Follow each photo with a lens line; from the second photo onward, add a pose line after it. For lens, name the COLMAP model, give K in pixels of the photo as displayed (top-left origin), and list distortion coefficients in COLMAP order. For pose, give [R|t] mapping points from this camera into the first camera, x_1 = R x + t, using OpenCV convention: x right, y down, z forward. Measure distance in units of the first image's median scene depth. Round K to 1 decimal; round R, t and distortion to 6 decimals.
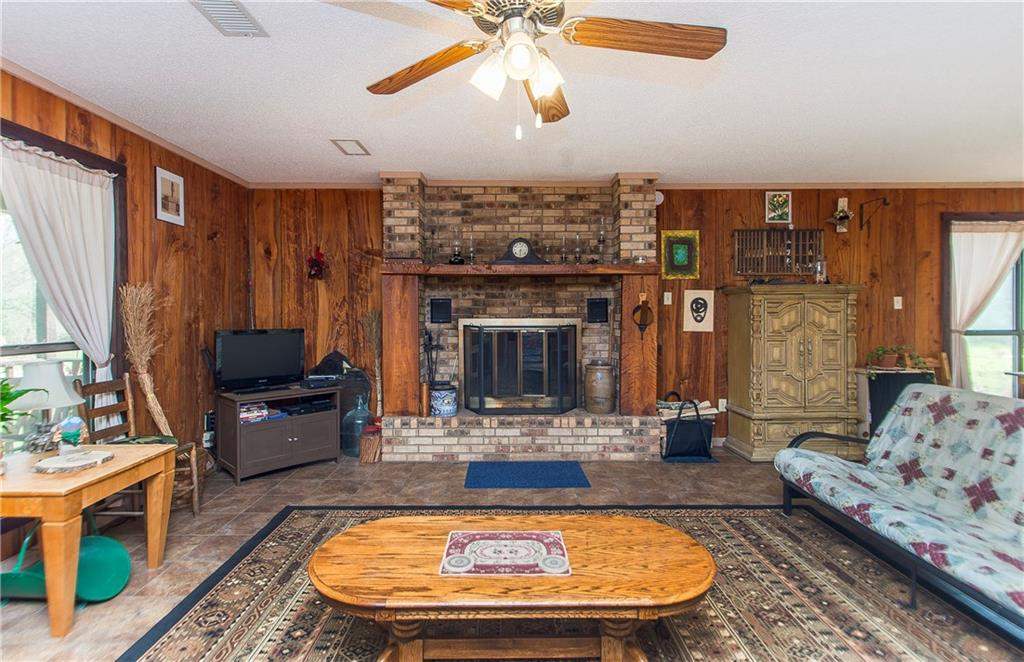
lens RADIAL K [[489.1, 0, 509.1], [0, 489.1, 314.2], [0, 0, 1]] dist [-0.000609, -0.000185]
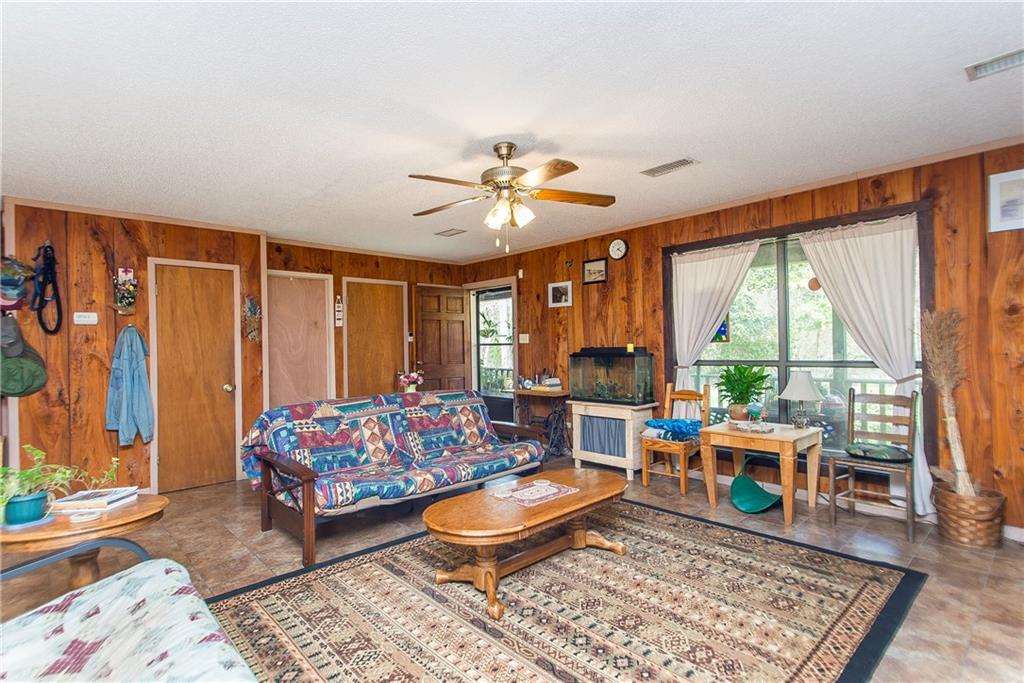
lens RADIAL K [[508.6, 0, 502.0], [0, 508.6, 348.4], [0, 0, 1]] dist [0.021003, -0.000079]
pose [[-0.740174, 0.018962, -0.672148, 0.768487], [0.020273, 0.999777, 0.005881, -0.005437], [0.672110, -0.009273, -0.740393, 1.388037]]
